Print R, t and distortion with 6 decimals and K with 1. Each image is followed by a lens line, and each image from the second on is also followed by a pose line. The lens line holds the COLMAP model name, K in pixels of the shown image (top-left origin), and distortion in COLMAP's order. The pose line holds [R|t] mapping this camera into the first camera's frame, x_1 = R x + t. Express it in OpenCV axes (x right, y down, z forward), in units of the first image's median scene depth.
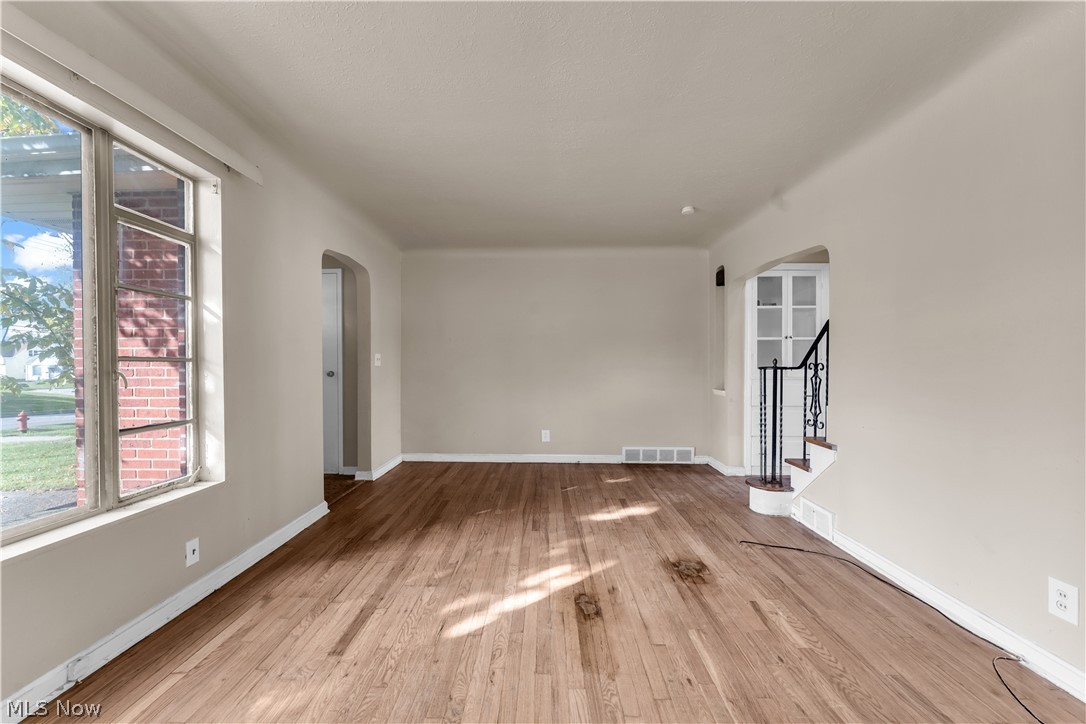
lens RADIAL K [[437.1, 0, 536.0], [0, 437.1, 367.2], [0, 0, 1]] dist [0.001103, -0.000328]
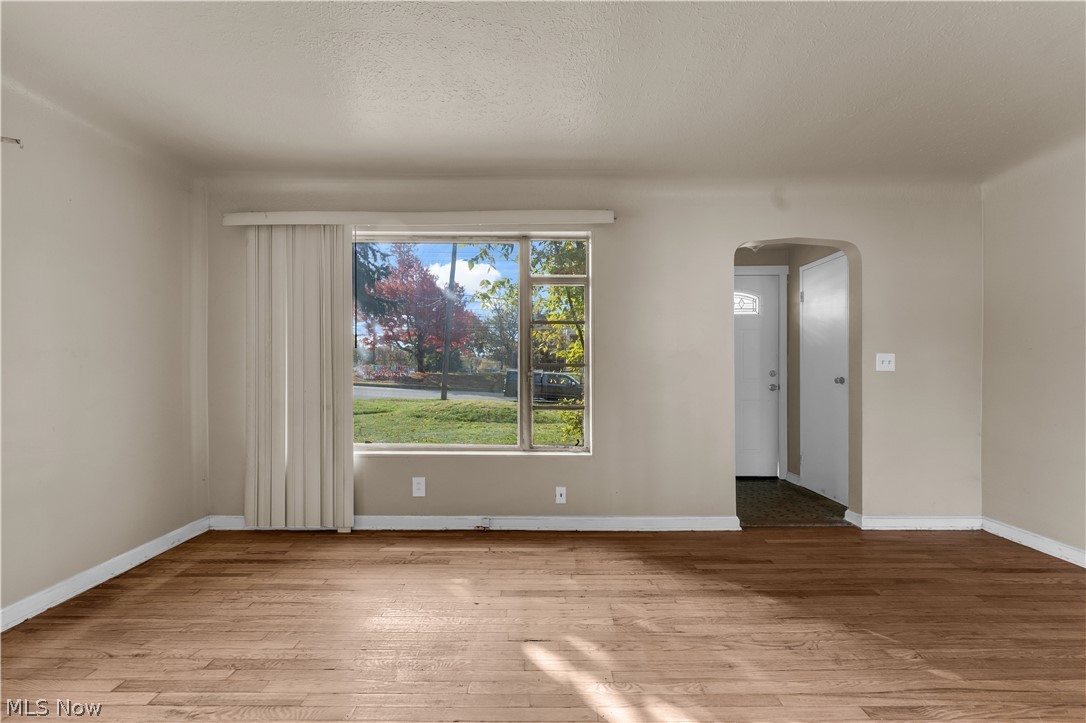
lens RADIAL K [[434.9, 0, 530.8], [0, 434.9, 366.3], [0, 0, 1]] dist [0.000134, -0.000464]
pose [[0.013197, 0.002745, -0.999909, 0.552984], [-0.007049, 0.999972, 0.002652, -0.013671], [0.999888, 0.007013, 0.013216, 0.708806]]
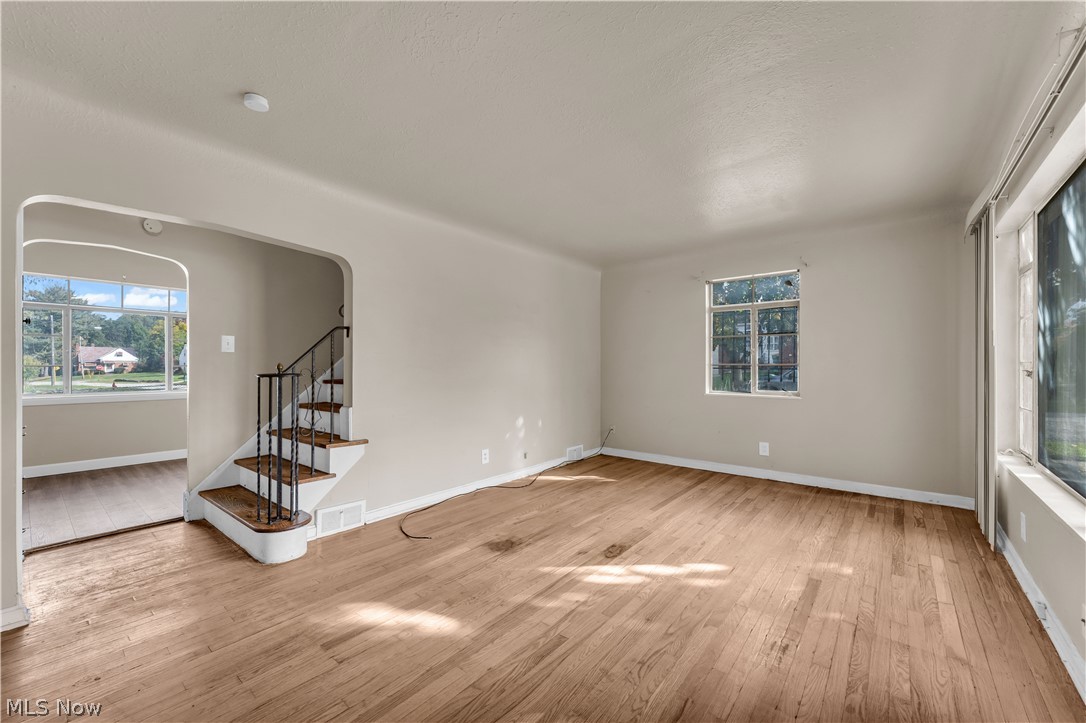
lens RADIAL K [[437.1, 0, 536.0], [0, 437.1, 366.7], [0, 0, 1]] dist [0.001103, -0.000328]
pose [[-0.787100, 0.000895, 0.616824, -0.410752], [0.007048, 0.999947, 0.007543, -0.019579], [-0.616785, 0.010284, -0.787065, 1.742156]]
